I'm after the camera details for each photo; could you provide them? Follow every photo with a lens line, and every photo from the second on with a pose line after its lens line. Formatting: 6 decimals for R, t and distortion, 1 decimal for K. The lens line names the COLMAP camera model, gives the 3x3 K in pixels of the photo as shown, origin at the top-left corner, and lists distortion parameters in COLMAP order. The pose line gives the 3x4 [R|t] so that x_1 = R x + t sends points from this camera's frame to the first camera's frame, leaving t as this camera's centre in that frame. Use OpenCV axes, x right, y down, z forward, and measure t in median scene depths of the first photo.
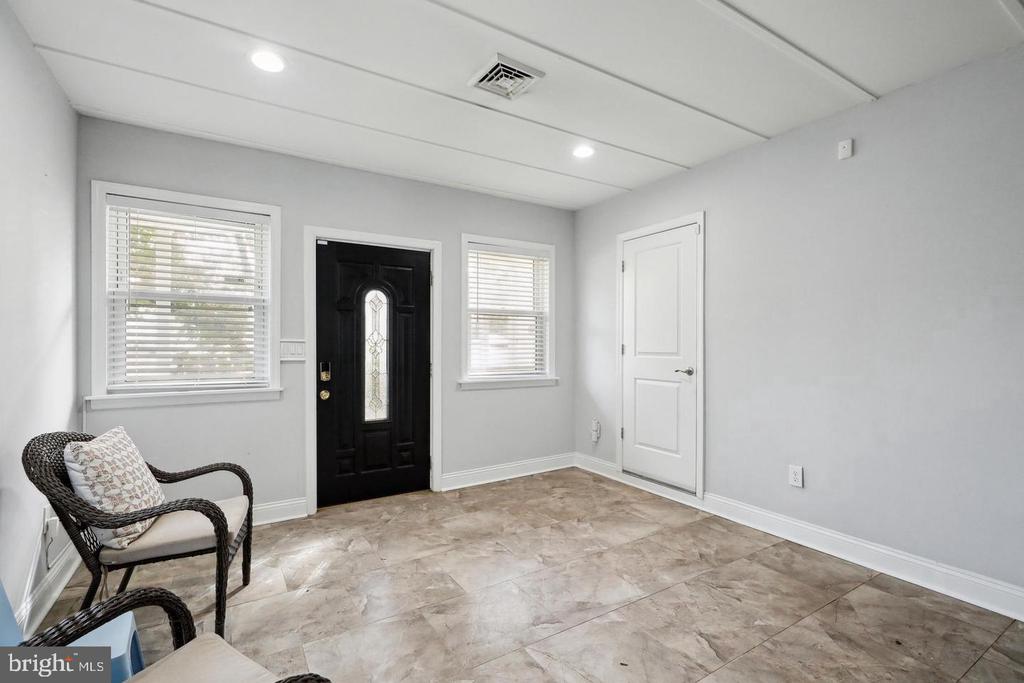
lens RADIAL K [[472.0, 0, 520.6], [0, 472.0, 343.2], [0, 0, 1]] dist [0.002010, 0.000360]
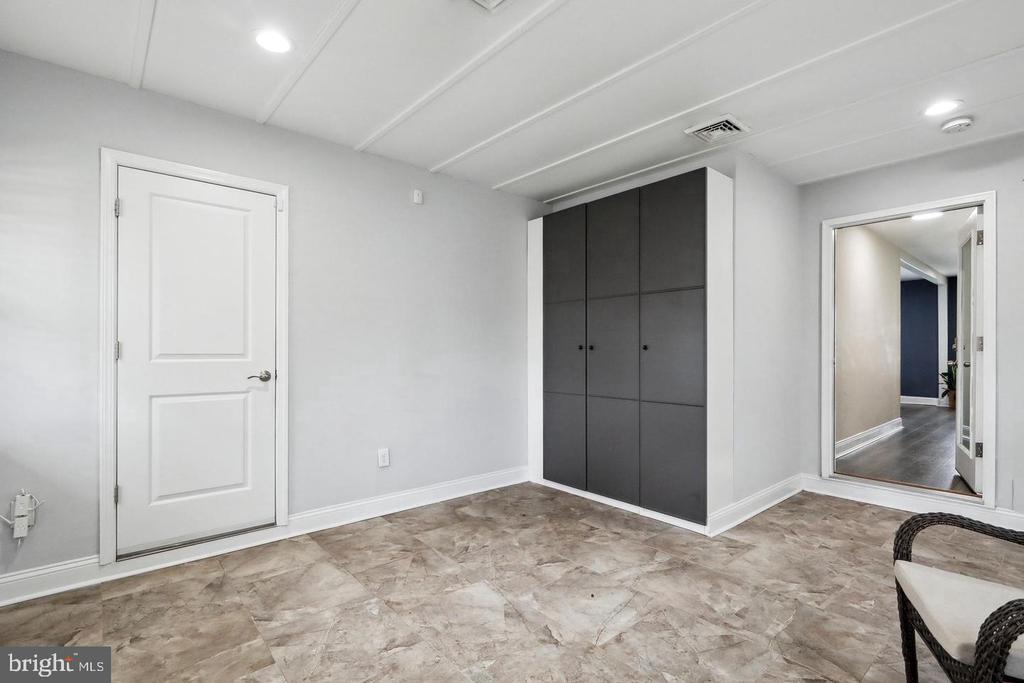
lens RADIAL K [[472.0, 0, 521.0], [0, 472.0, 346.7], [0, 0, 1]] dist [0.002010, 0.000360]
pose [[-0.144532, 0.002869, 0.989496, -0.615803], [-0.006181, 0.999974, -0.003803, 0.011637], [-0.989481, -0.006666, -0.144511, 0.841913]]
